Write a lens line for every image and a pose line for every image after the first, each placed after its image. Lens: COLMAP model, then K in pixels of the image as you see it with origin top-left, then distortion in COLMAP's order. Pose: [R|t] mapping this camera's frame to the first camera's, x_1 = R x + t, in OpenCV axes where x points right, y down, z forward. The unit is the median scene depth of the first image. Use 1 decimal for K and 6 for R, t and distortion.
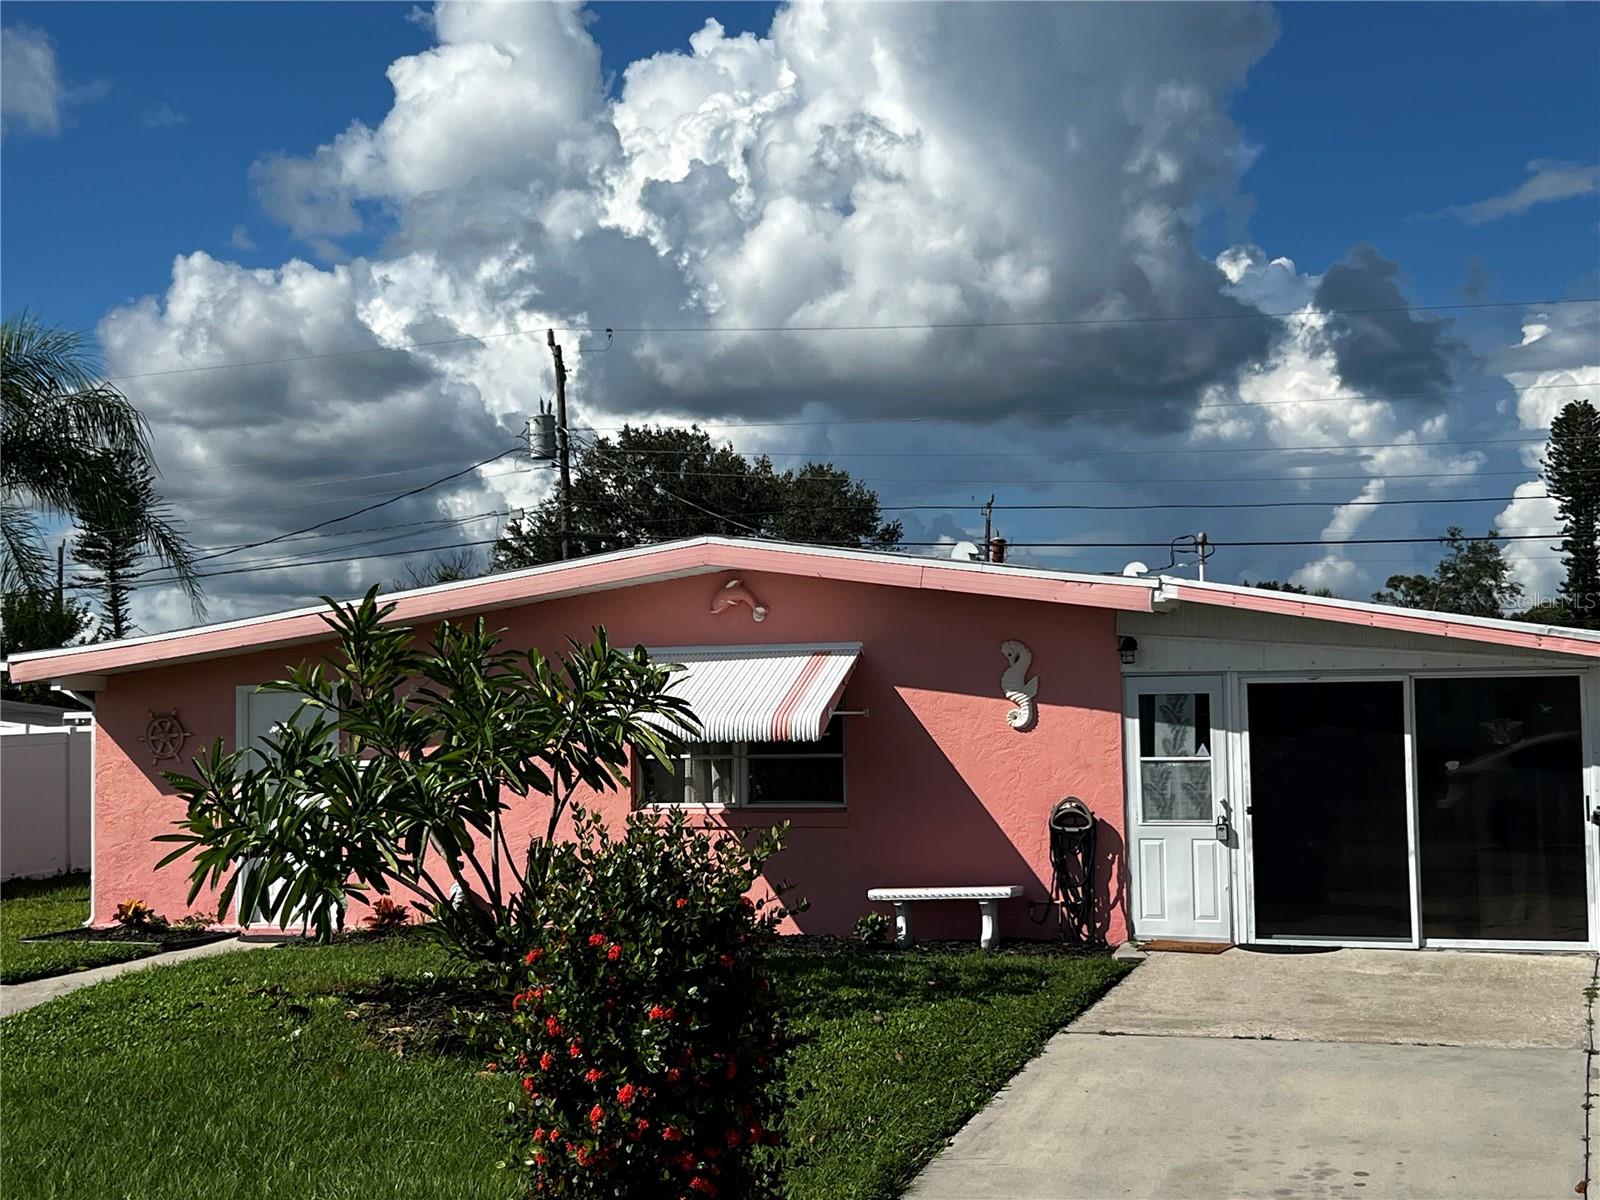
lens RADIAL K [[2316.1, 0, 800.0], [0, 2316.1, 600.0], [0, 0, 1]] dist [0.010815, 0.017588]
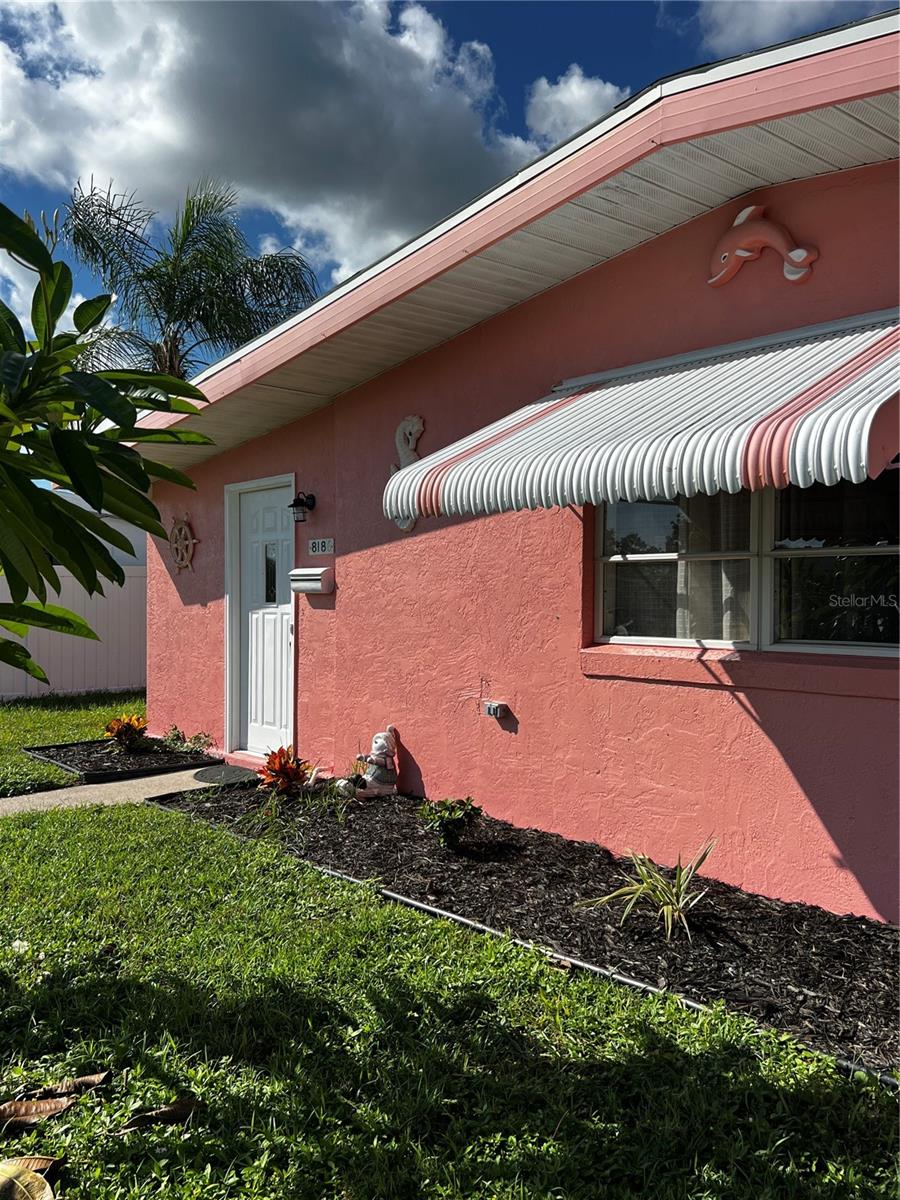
lens RADIAL K [[1014.8, 0, 450.0], [0, 1014.8, 600.0], [0, 0, 1]] dist [0.013474, -0.050648]
pose [[0.873043, 0.022756, -0.487111, 0.025120], [0.006652, 0.998262, 0.058558, 0.064321], [0.487597, -0.054364, 0.871375, 0.766658]]
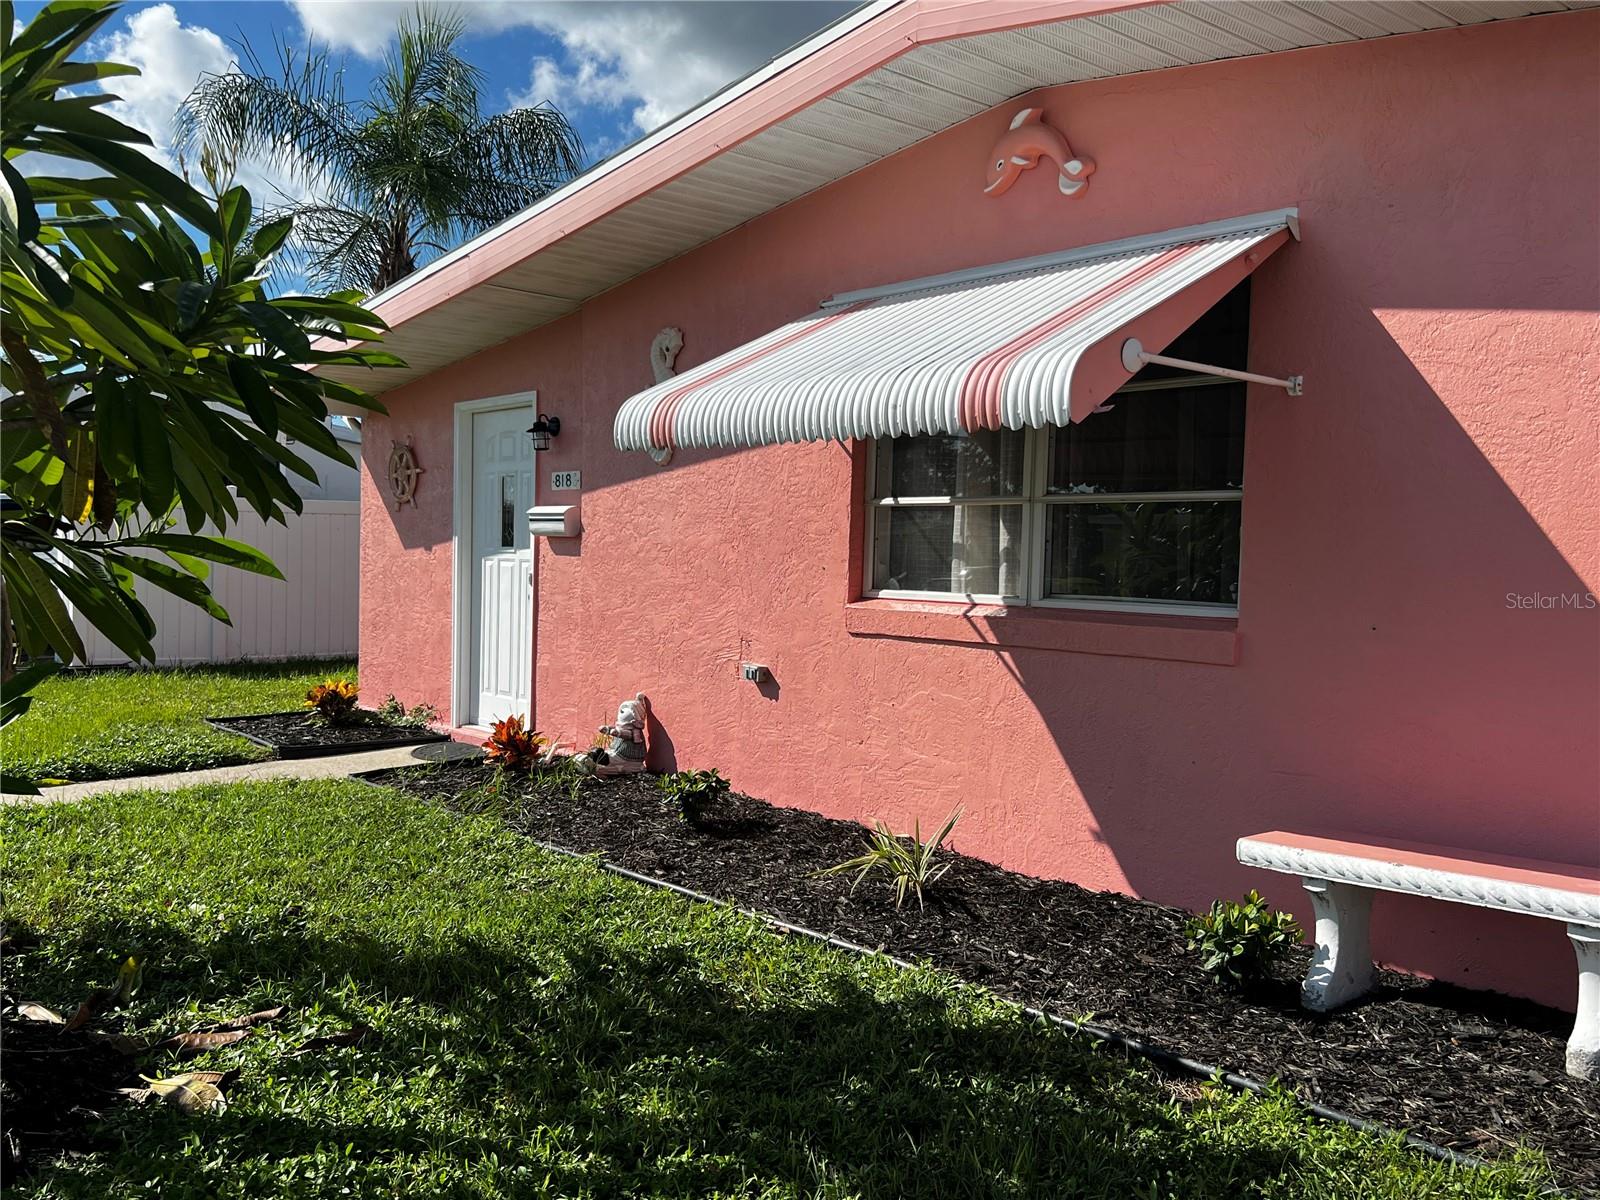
lens RADIAL K [[1366.1, 0, 828.2], [0, 1366.1, 606.7], [0, 0, 1]] dist [0.040867, -0.144879]
pose [[0.884604, 0.056992, -0.462847, 0.067718], [-0.015177, 0.995497, 0.093572, 0.064235], [0.466095, -0.075749, 0.881486, 0.735014]]
